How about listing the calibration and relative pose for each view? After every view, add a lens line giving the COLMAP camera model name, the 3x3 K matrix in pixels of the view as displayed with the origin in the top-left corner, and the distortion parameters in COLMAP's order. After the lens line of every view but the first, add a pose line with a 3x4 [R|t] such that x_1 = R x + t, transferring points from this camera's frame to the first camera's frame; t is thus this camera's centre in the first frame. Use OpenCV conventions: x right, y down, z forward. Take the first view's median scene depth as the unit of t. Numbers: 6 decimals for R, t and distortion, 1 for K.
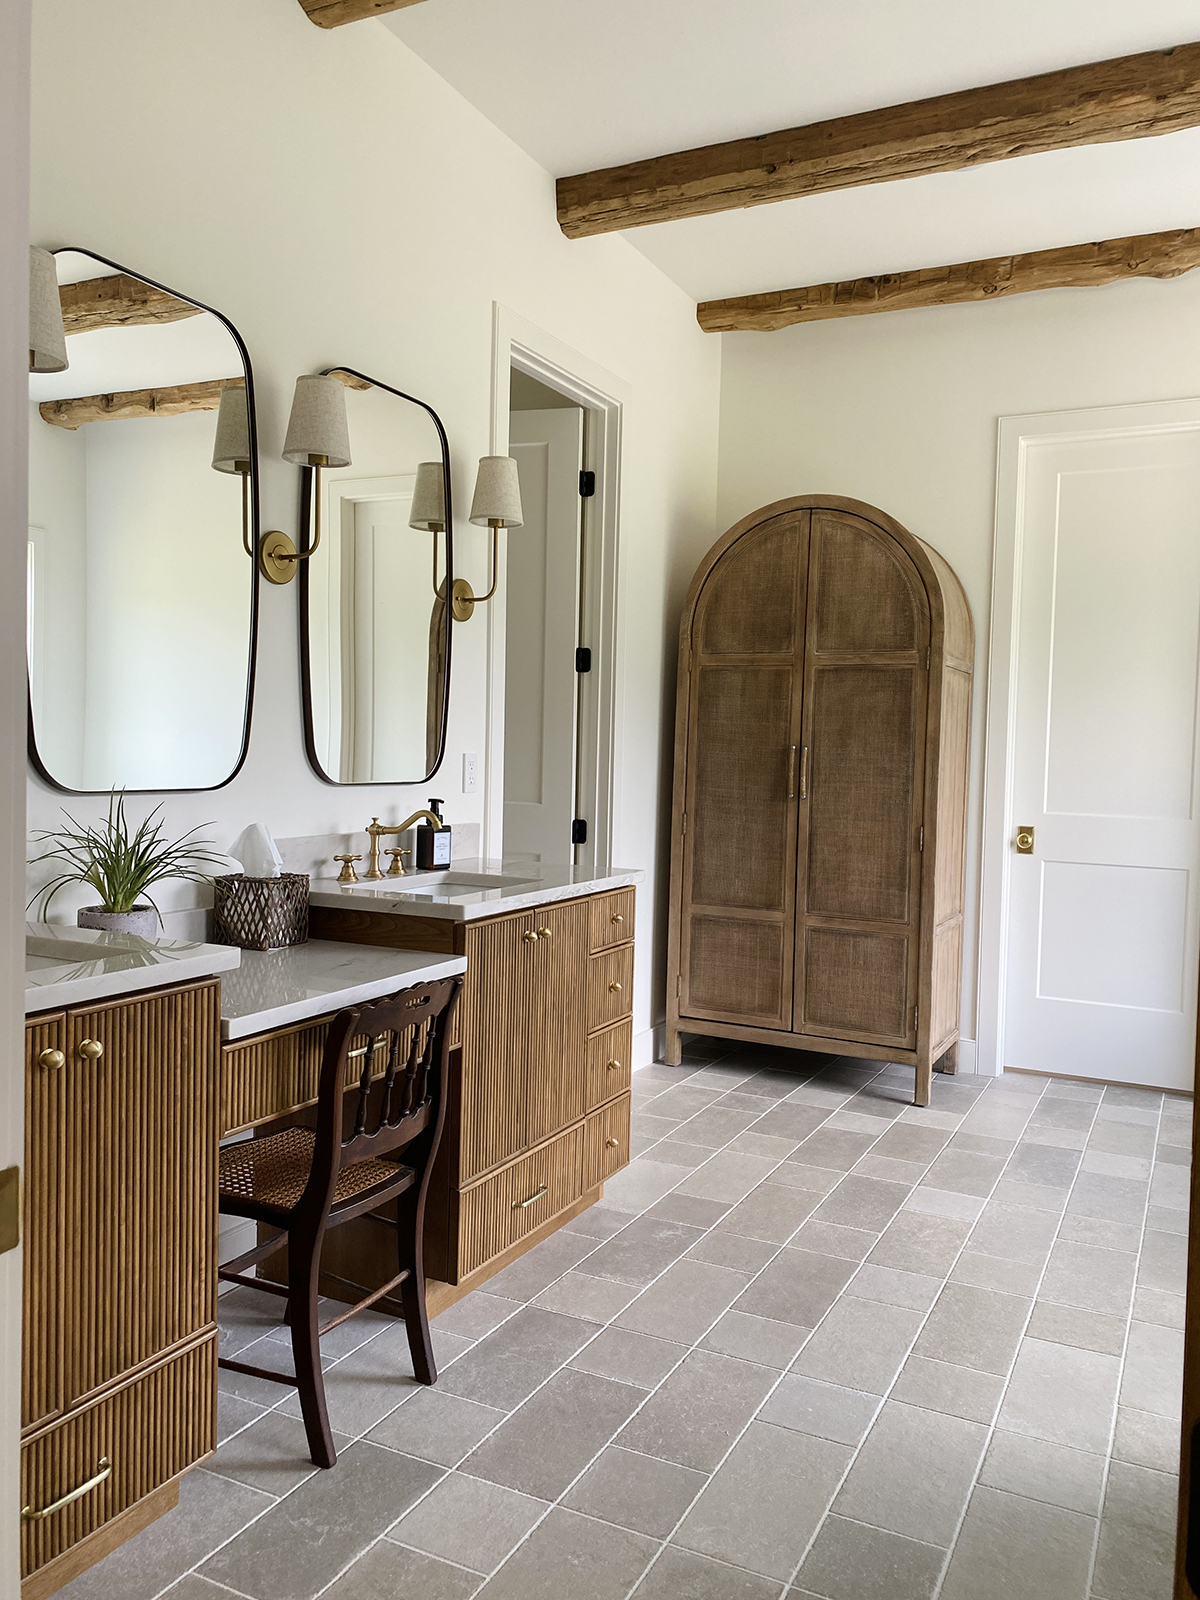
lens RADIAL K [[1222.8, 0, 600.0], [0, 1222.8, 800.0], [0, 0, 1]] dist [-0.005339, 0.000138]
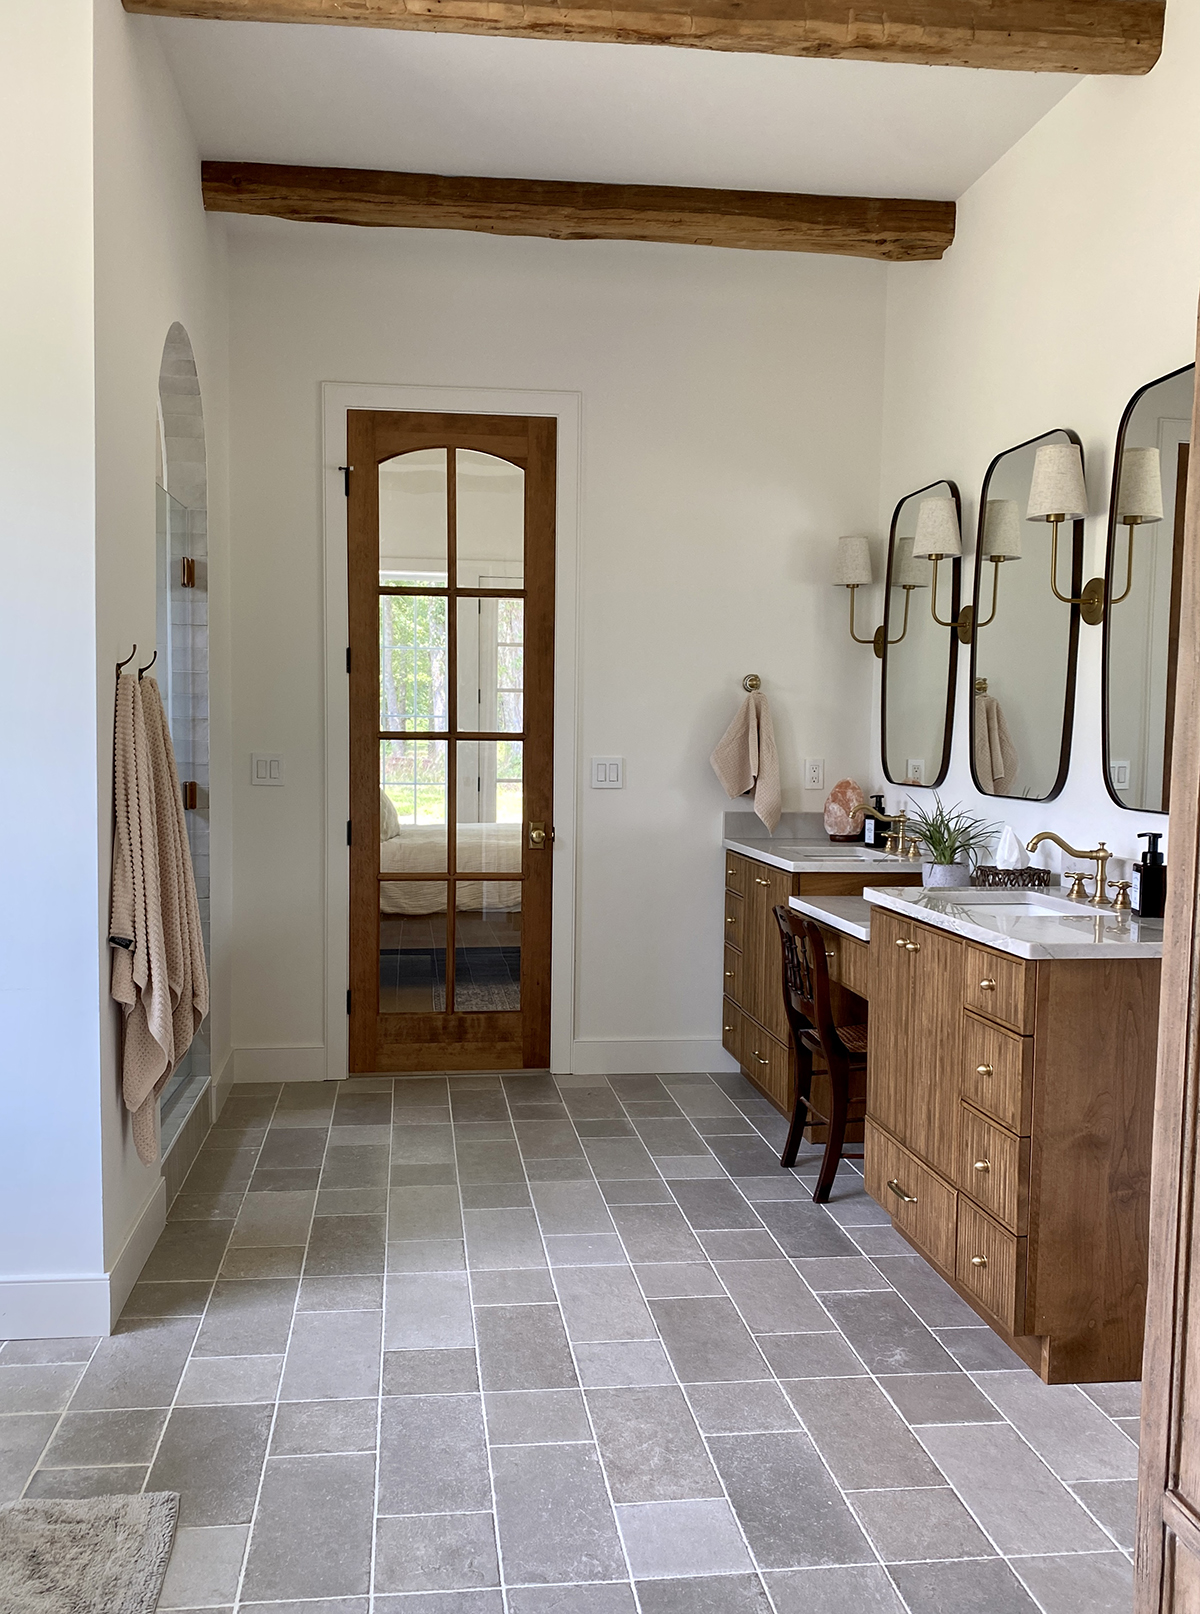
lens RADIAL K [[1299.3, 0, 571.9], [0, 1299.3, 834.3], [0, 0, 1]] dist [0.007708, 0.007357]
pose [[-0.828325, 0.016654, -0.560000, 0.826041], [-0.054427, 0.992438, 0.110021, -0.091134], [0.557598, 0.121612, -0.821155, 1.773061]]
